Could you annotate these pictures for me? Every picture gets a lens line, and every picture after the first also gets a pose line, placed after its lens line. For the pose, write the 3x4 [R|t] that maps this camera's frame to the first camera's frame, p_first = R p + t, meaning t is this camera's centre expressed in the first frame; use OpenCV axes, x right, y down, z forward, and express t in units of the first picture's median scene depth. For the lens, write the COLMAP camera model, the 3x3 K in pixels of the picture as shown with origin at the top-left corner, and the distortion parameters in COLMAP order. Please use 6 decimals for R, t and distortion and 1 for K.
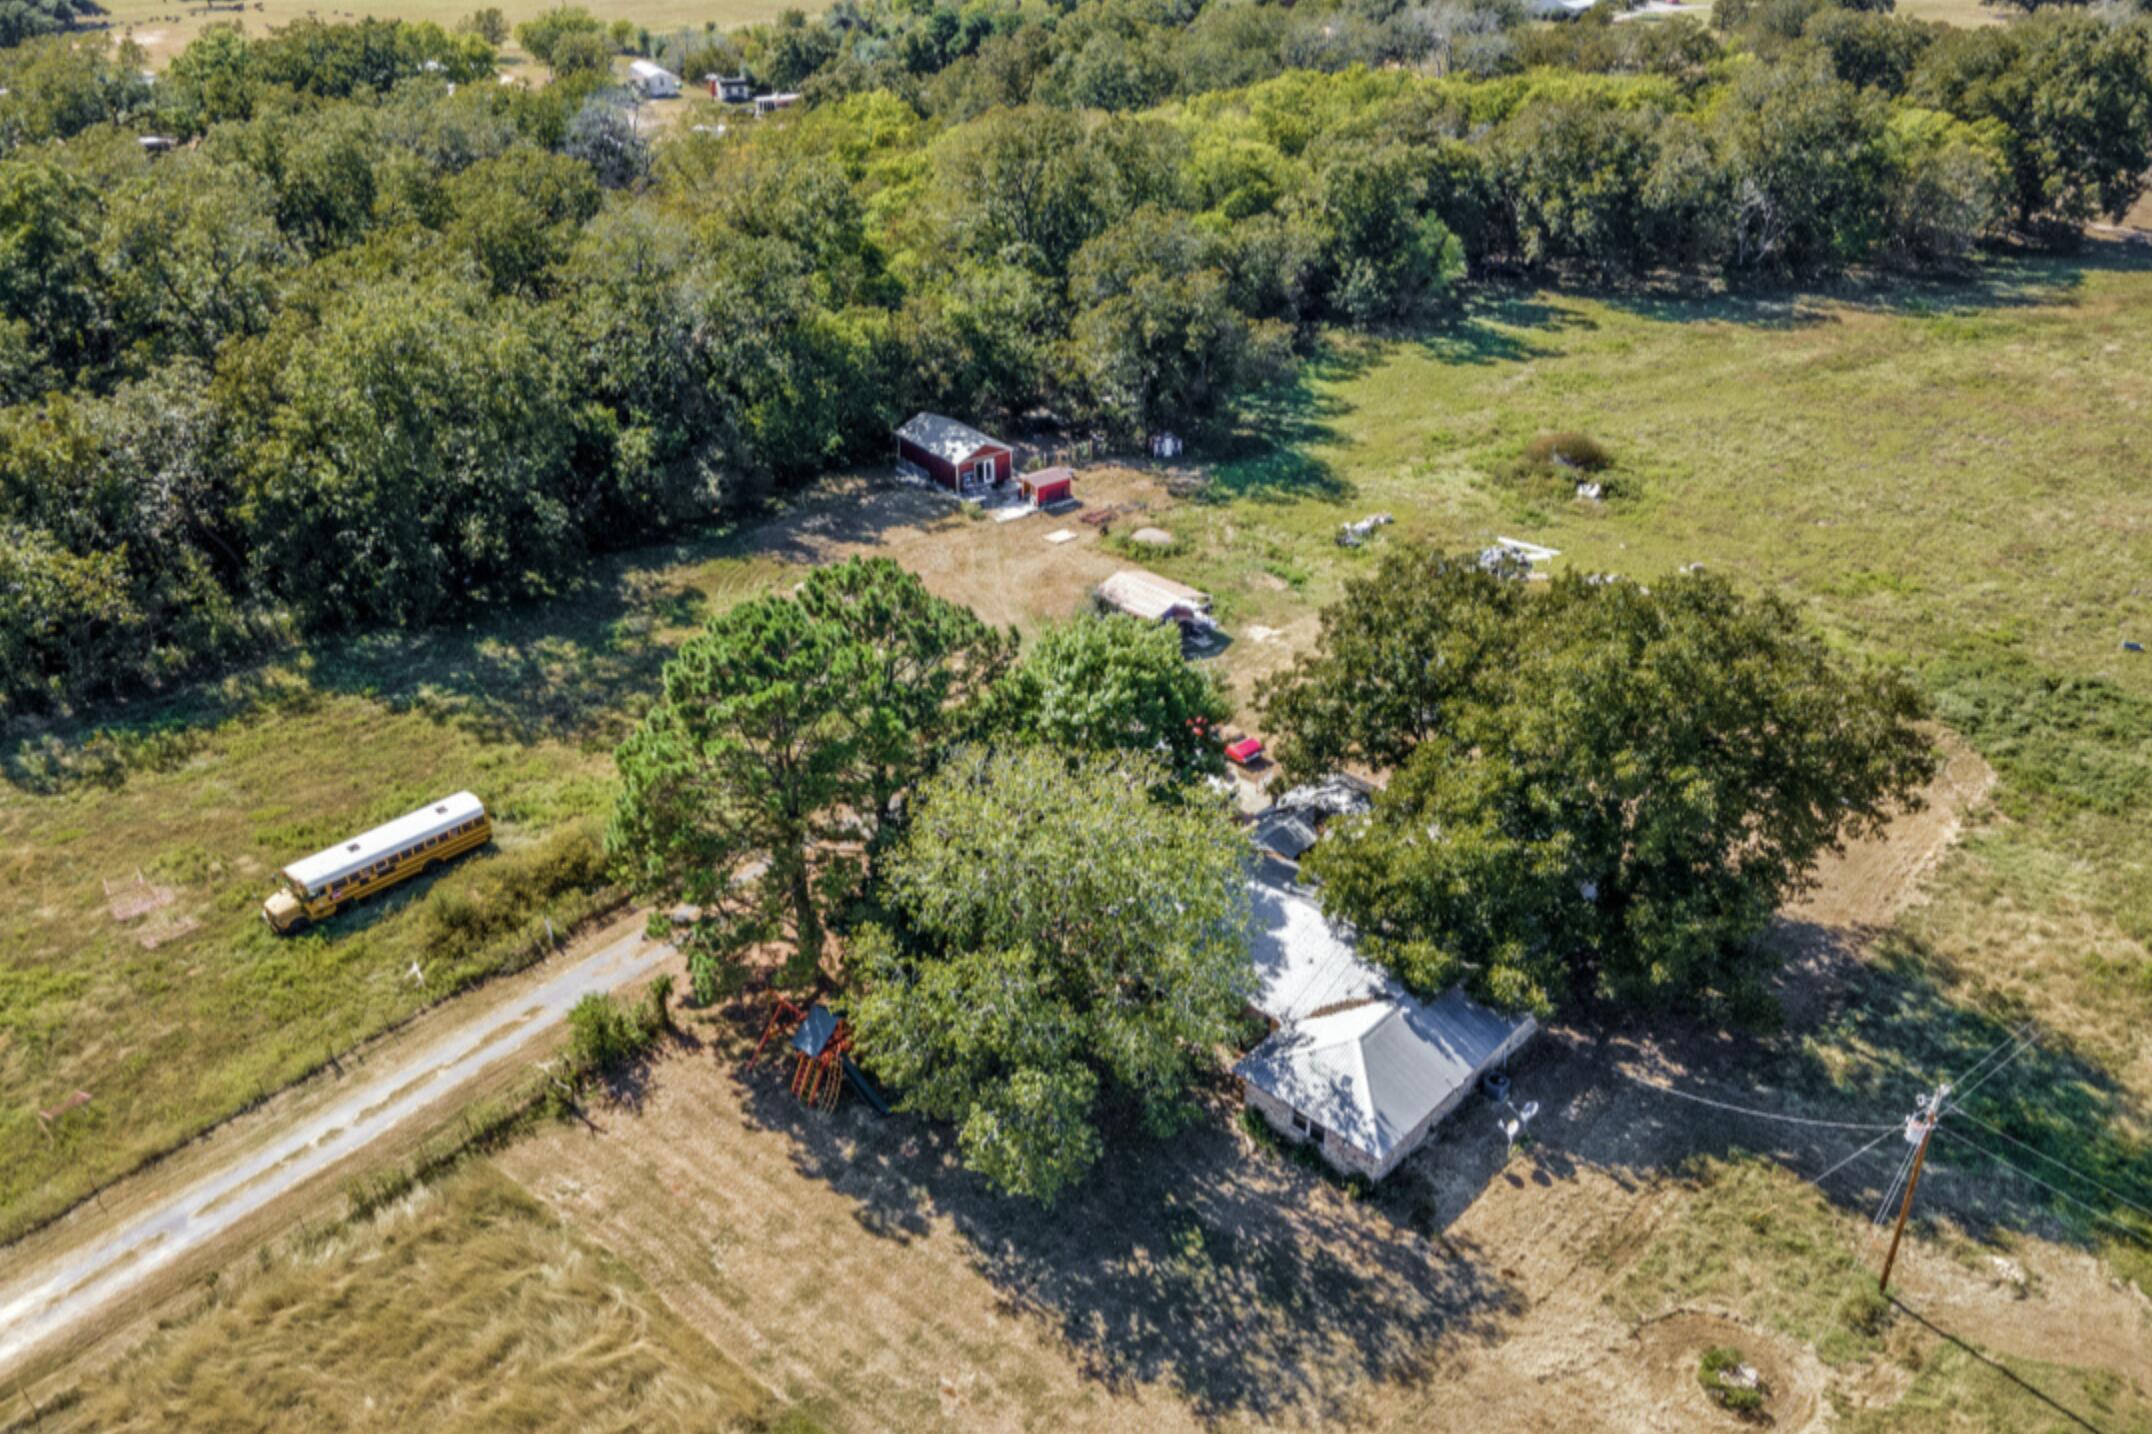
lens RADIAL K [[1597.0, 0, 1067.8], [0, 1597.0, 710.6], [0, 0, 1]] dist [0.040088, 0.014711]
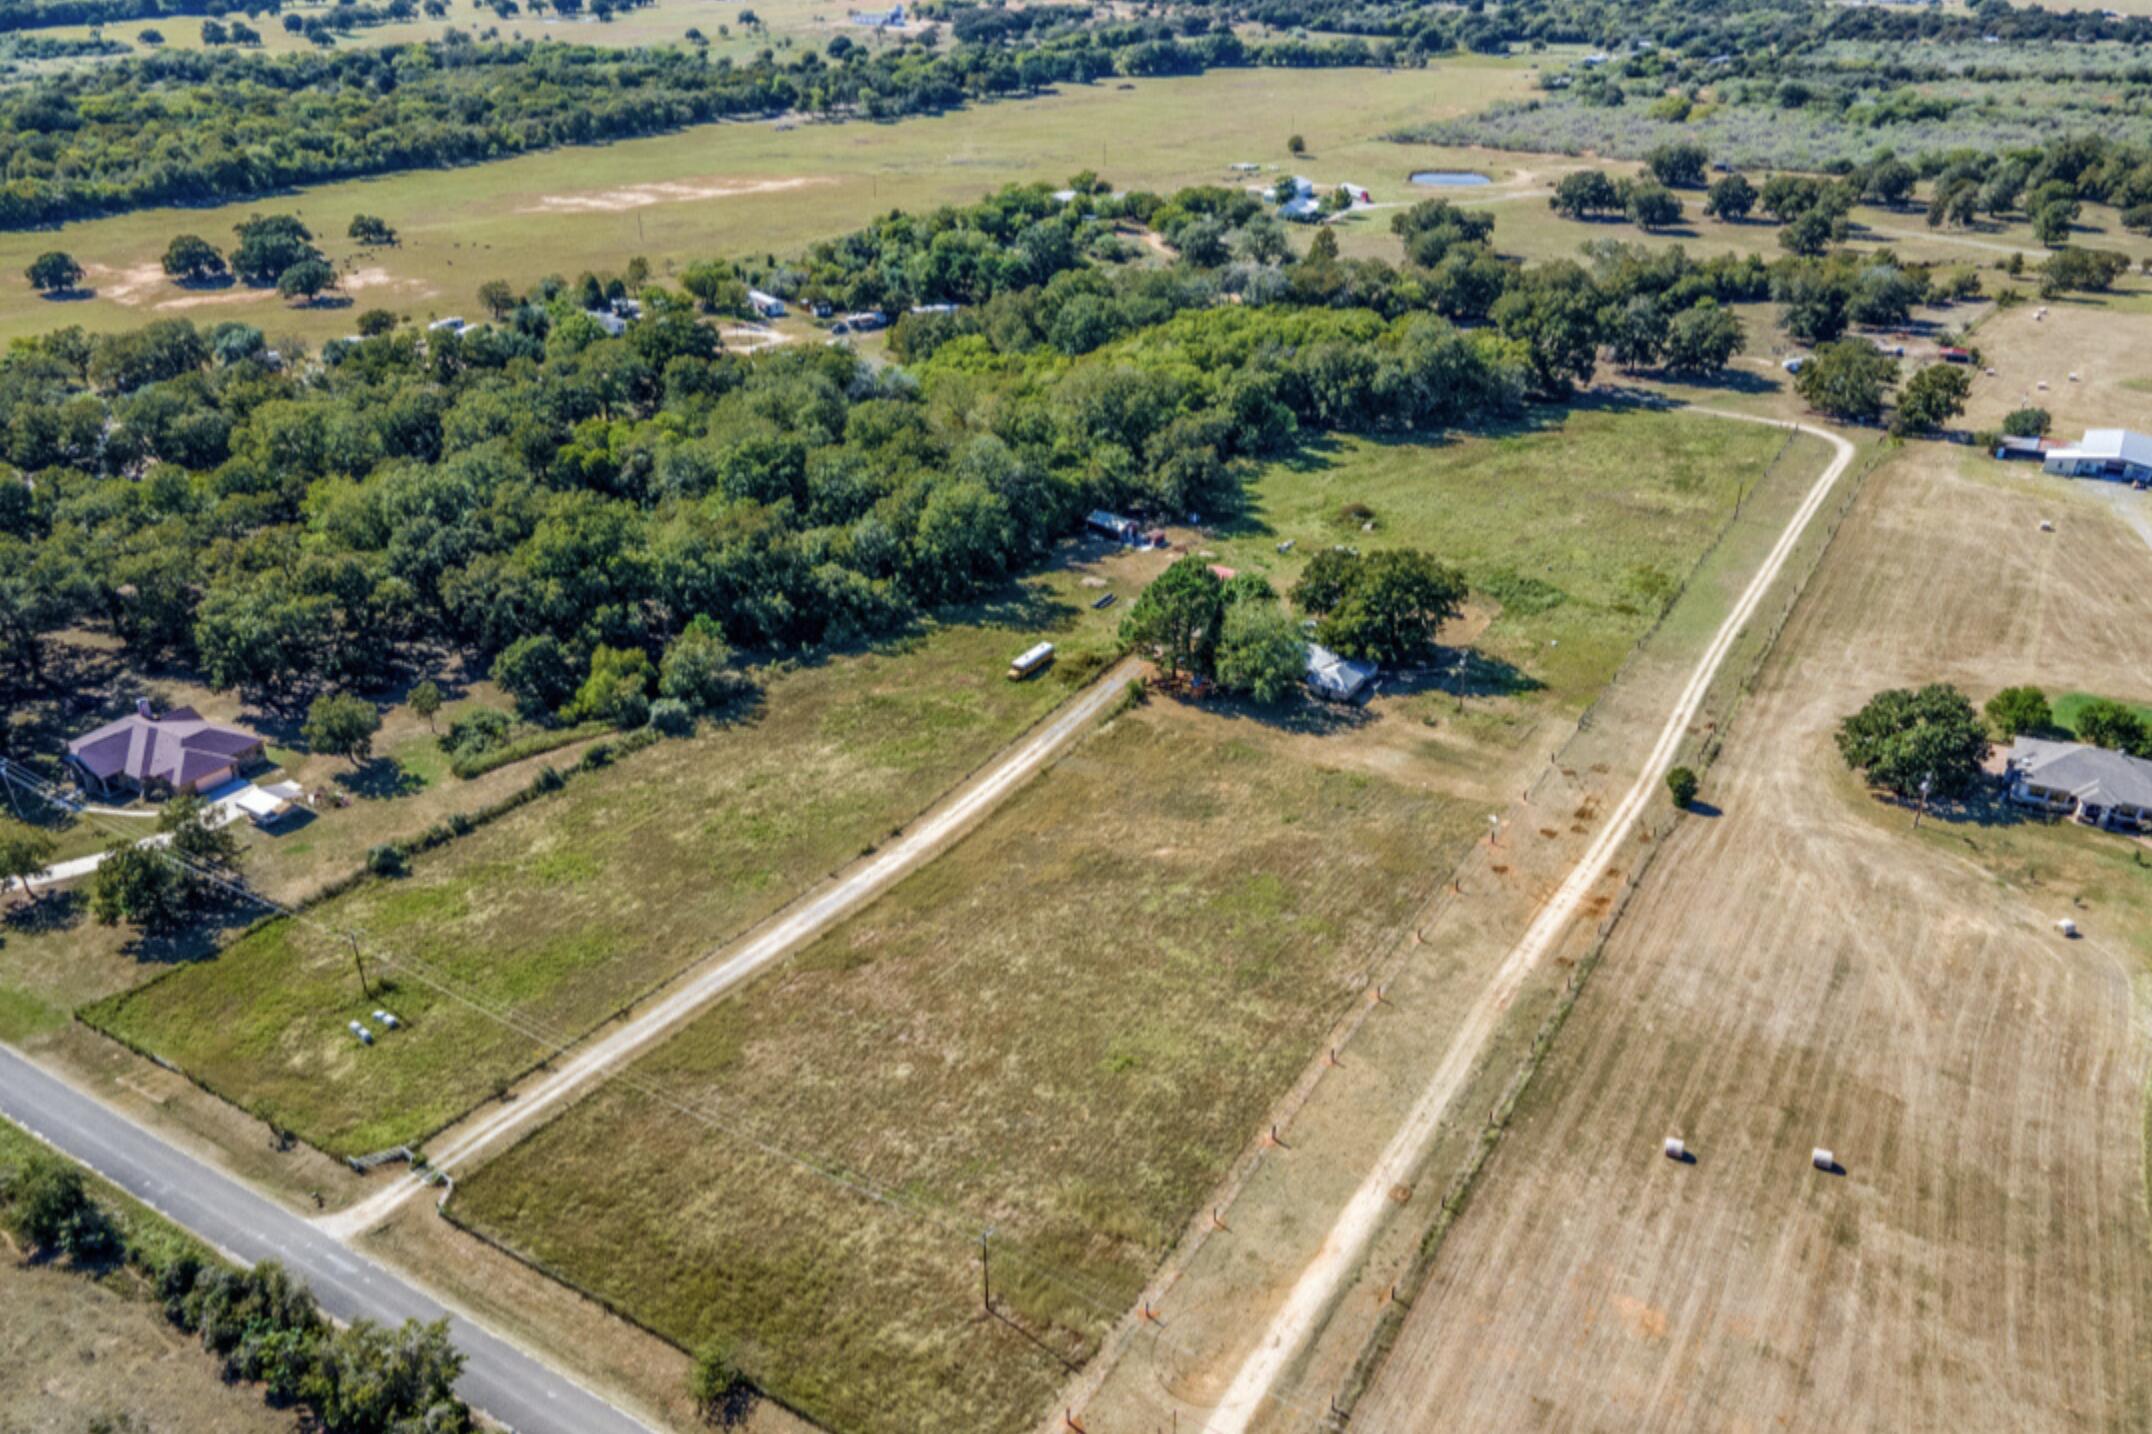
lens RADIAL K [[1597.0, 0, 1080.2], [0, 1597.0, 714.5], [0, 0, 1]] dist [0.040088, 0.014711]
pose [[0.984770, -0.078038, 0.155362, -0.482722], [0.082870, 0.996250, -0.024859, 0.165601], [-0.152840, 0.037355, 0.987545, -1.270129]]
